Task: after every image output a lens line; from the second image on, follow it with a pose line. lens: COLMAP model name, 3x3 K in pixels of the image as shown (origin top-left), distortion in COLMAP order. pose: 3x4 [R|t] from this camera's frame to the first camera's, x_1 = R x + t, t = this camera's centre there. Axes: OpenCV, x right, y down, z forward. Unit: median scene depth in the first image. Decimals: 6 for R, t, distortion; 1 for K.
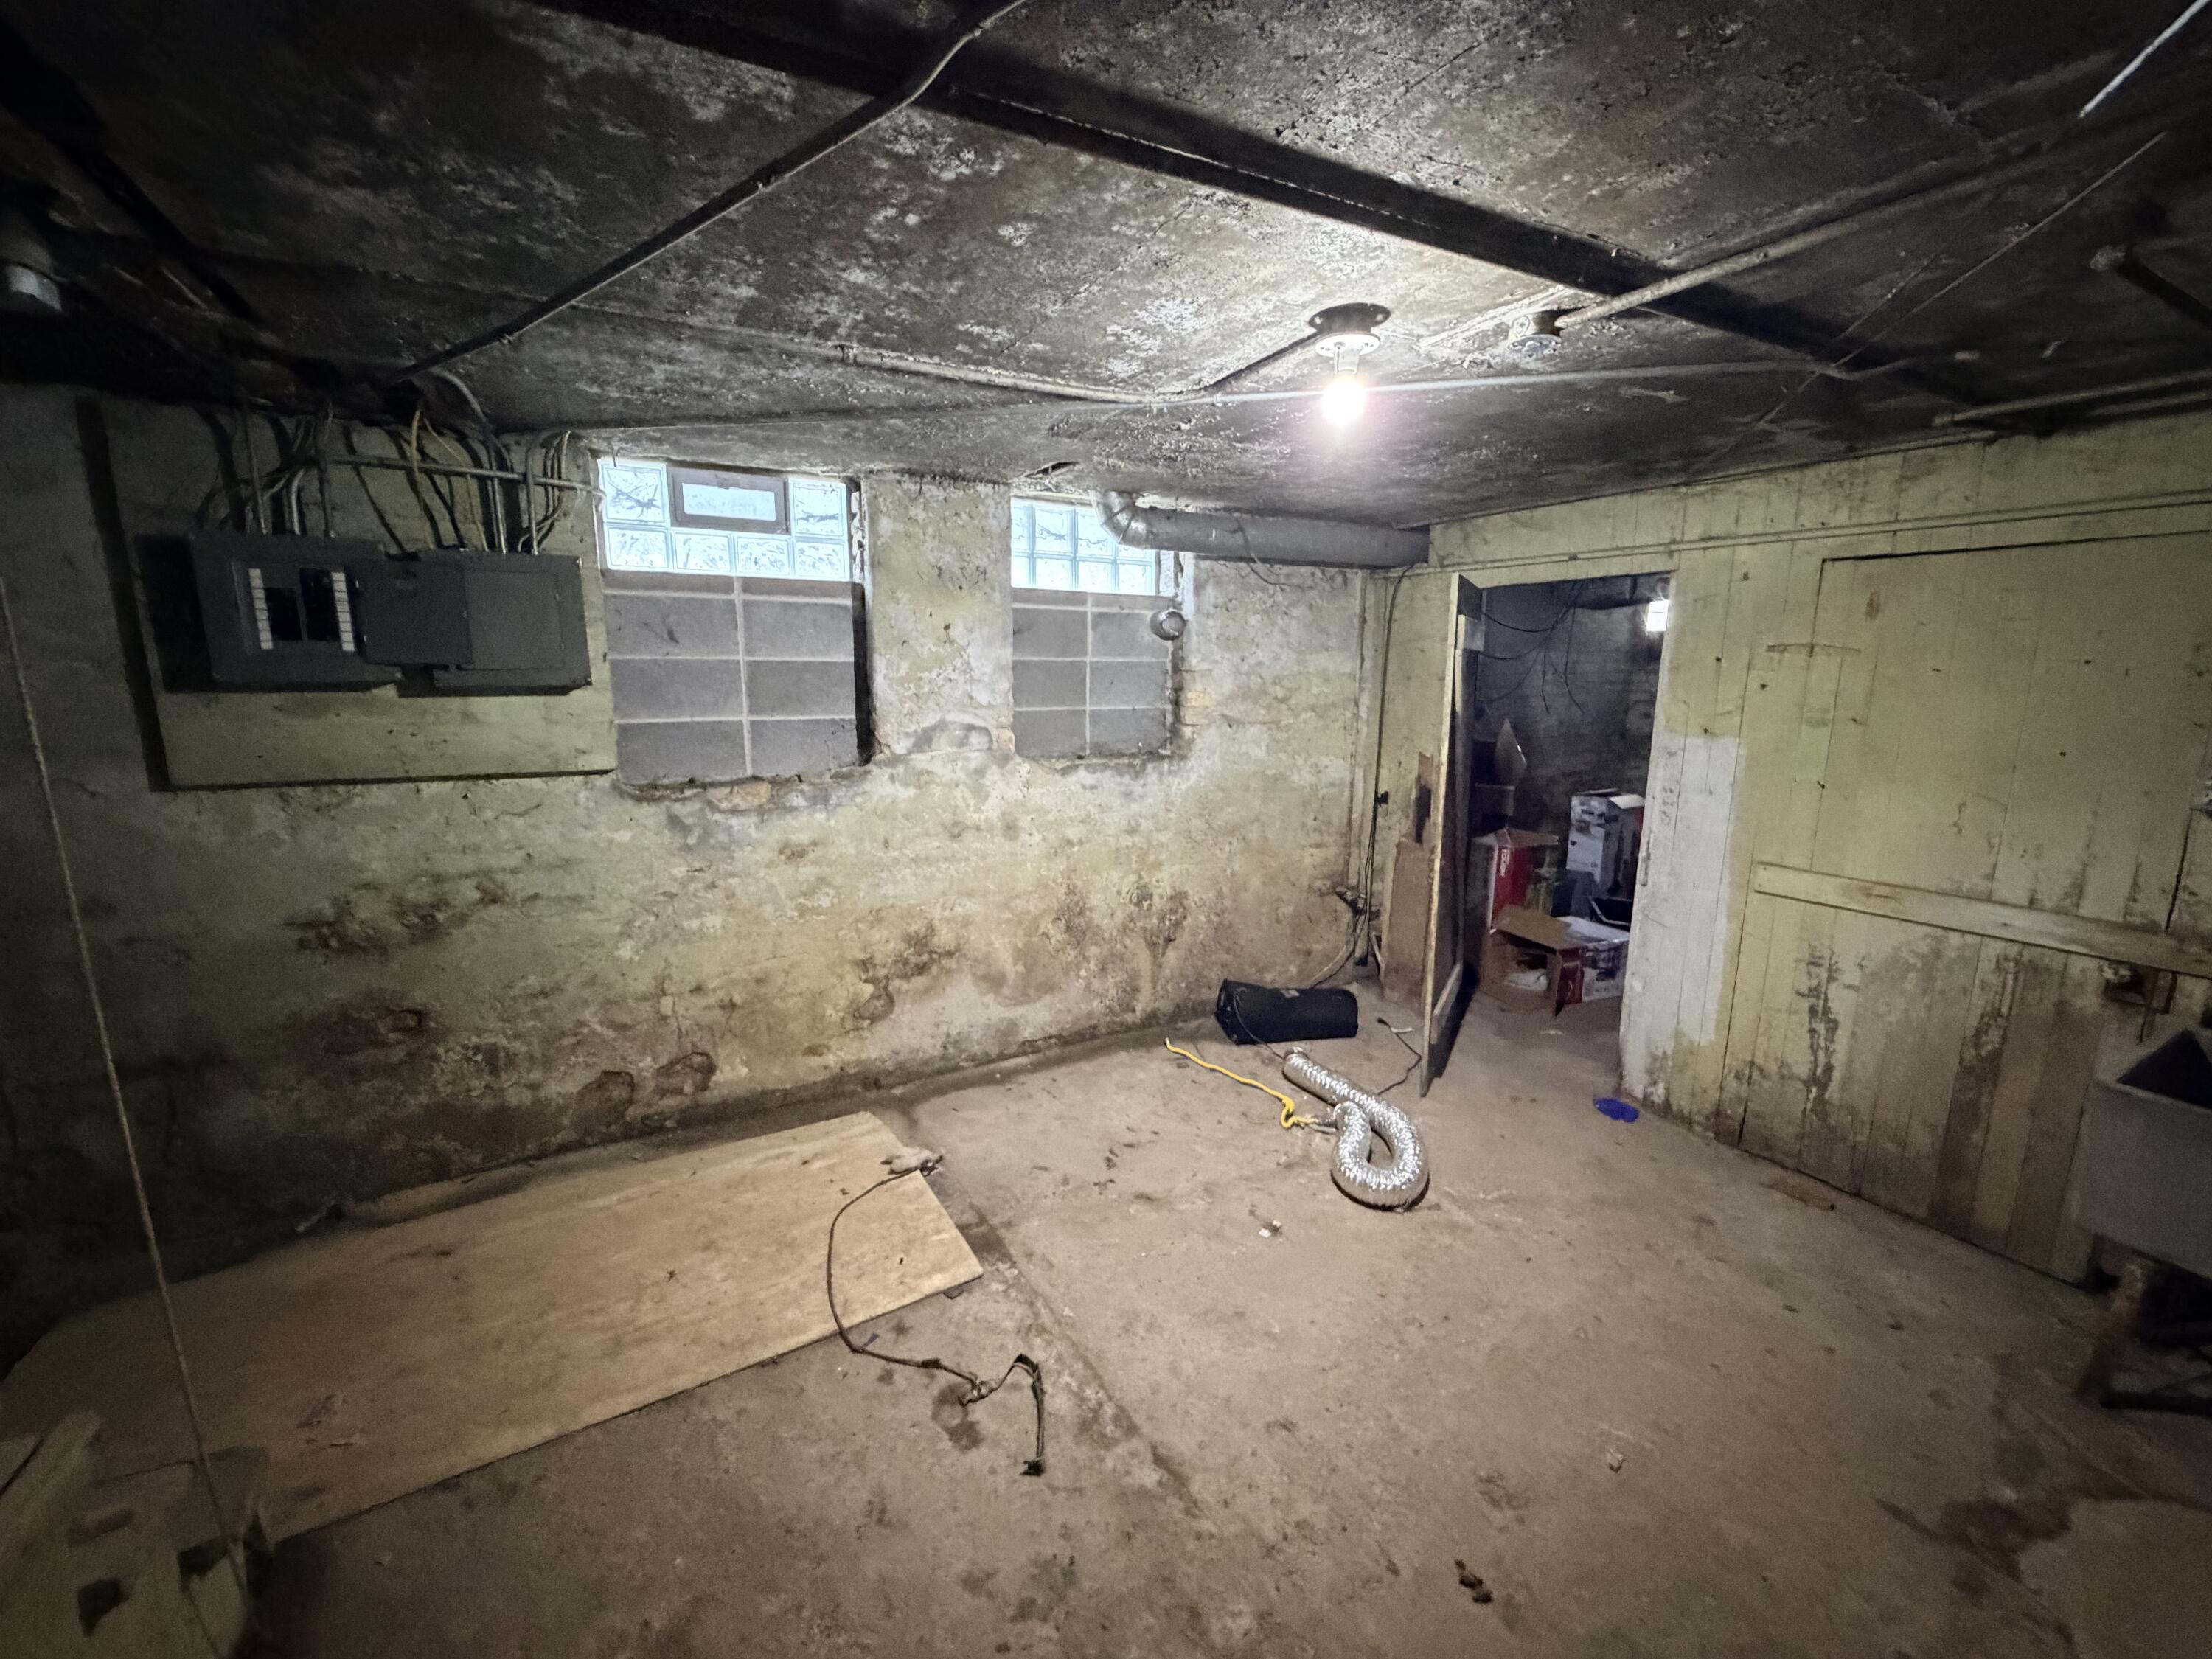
lens RADIAL K [[881.5, 0, 1099.1], [0, 881.5, 826.2], [0, 0, 1]] dist [-0.000014, 0.000207]
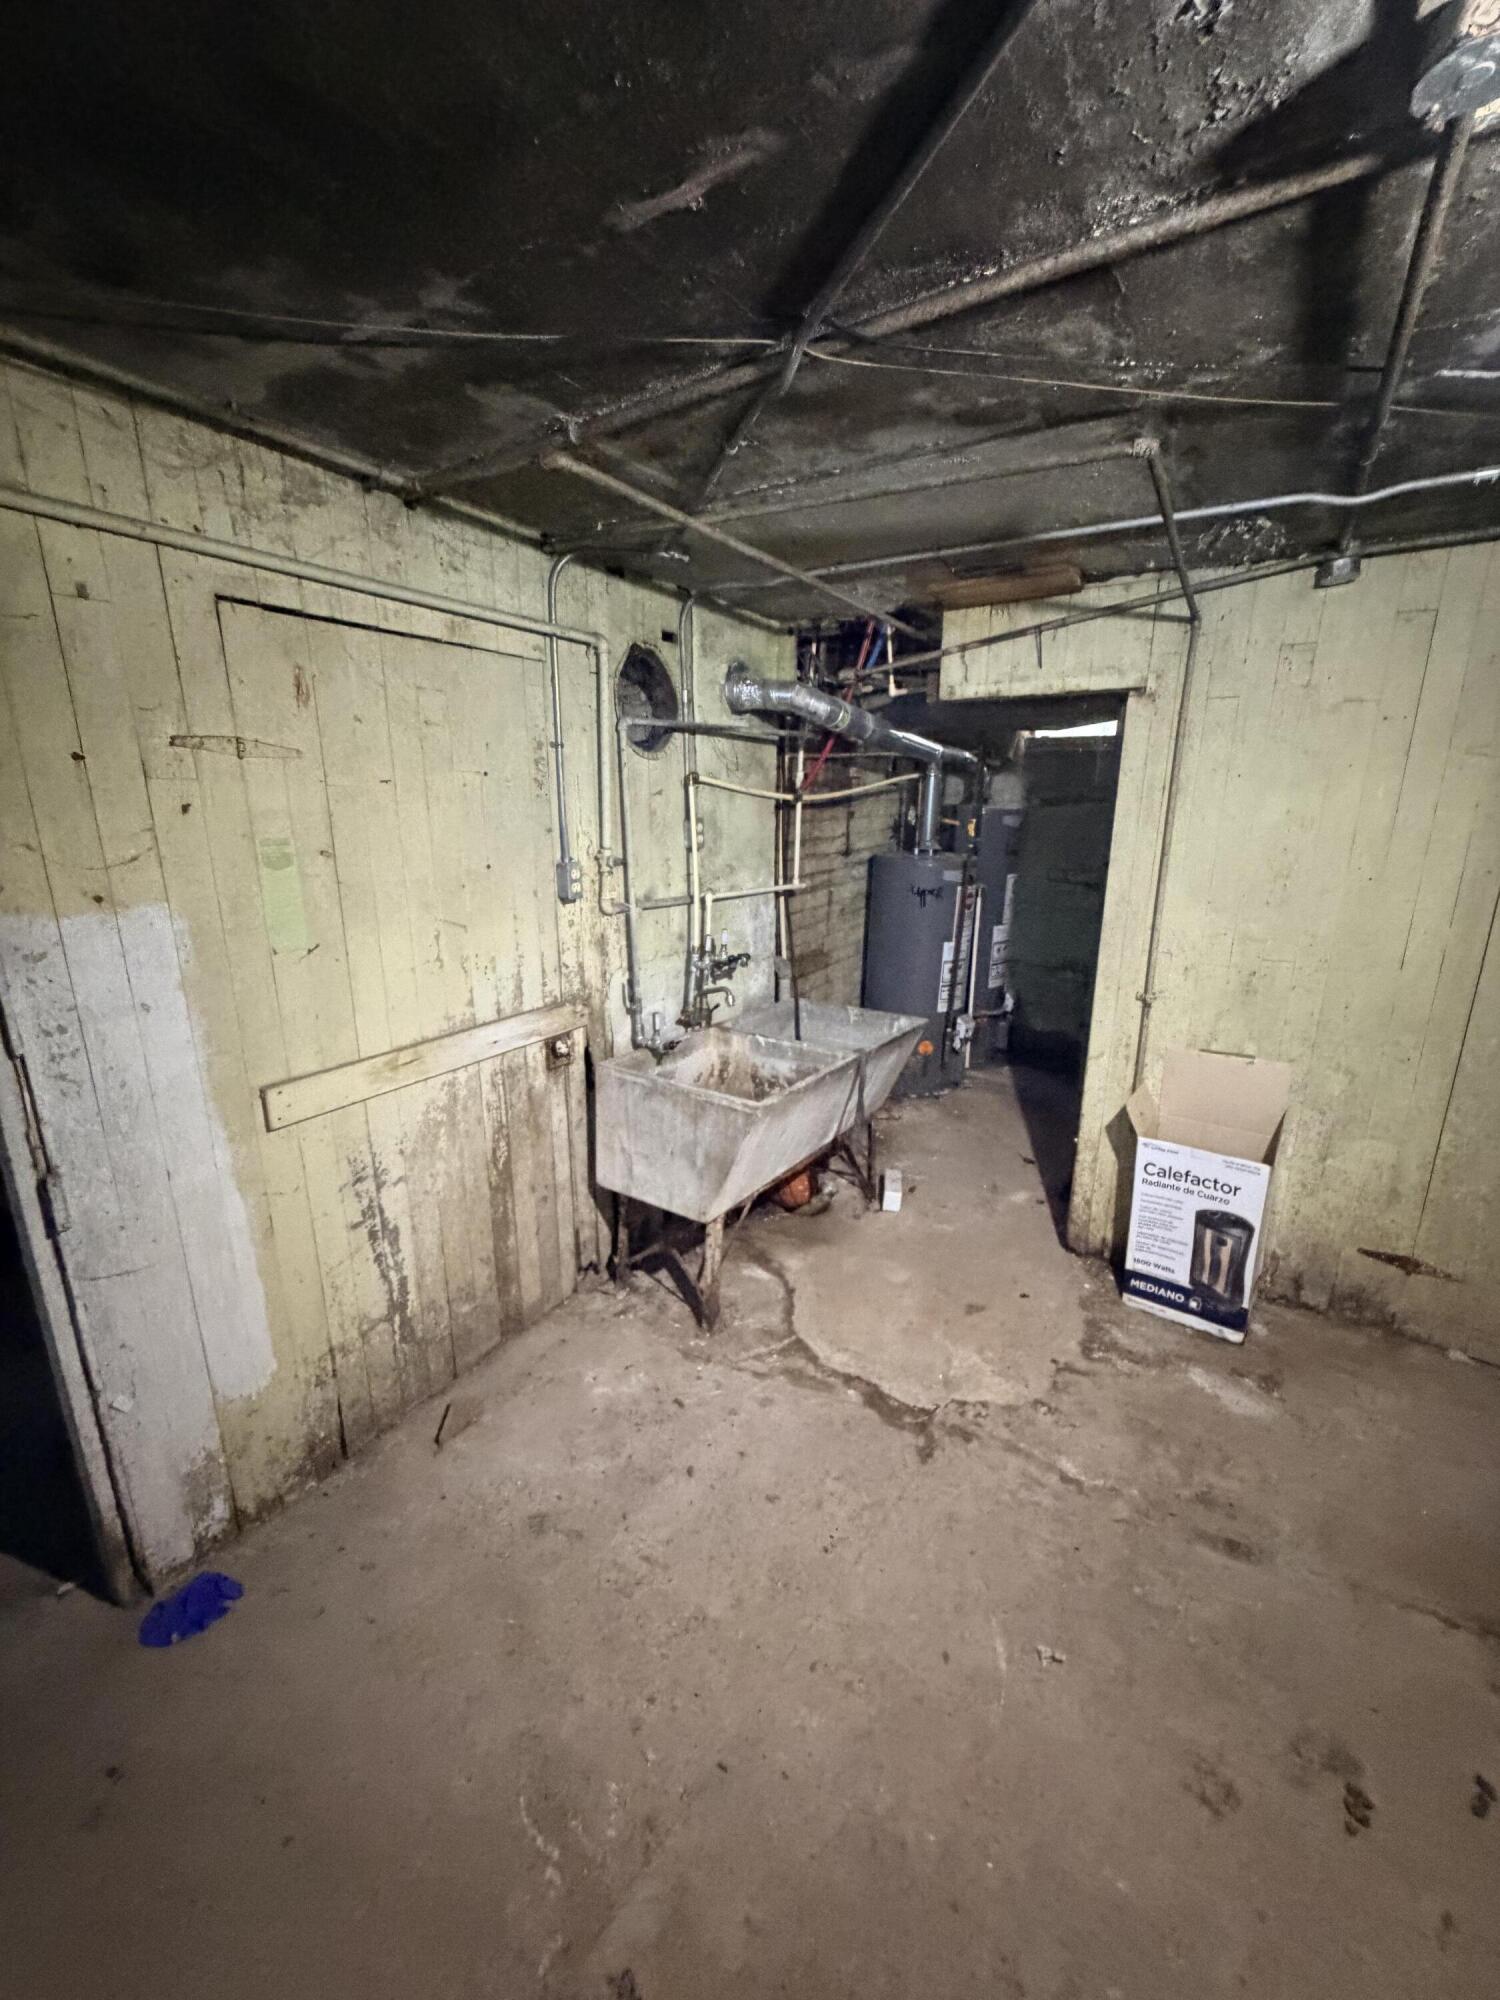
lens RADIAL K [[797.0, 0, 755.5], [0, 797.0, 1004.4], [0, 0, 1]] dist [-0.000014, 0.000207]
pose [[-0.467668, -0.228815, 0.853774, 0.108308], [0.151854, 0.930752, 0.332627, -0.159991], [-0.870762, 0.285208, -0.400537, 0.943372]]
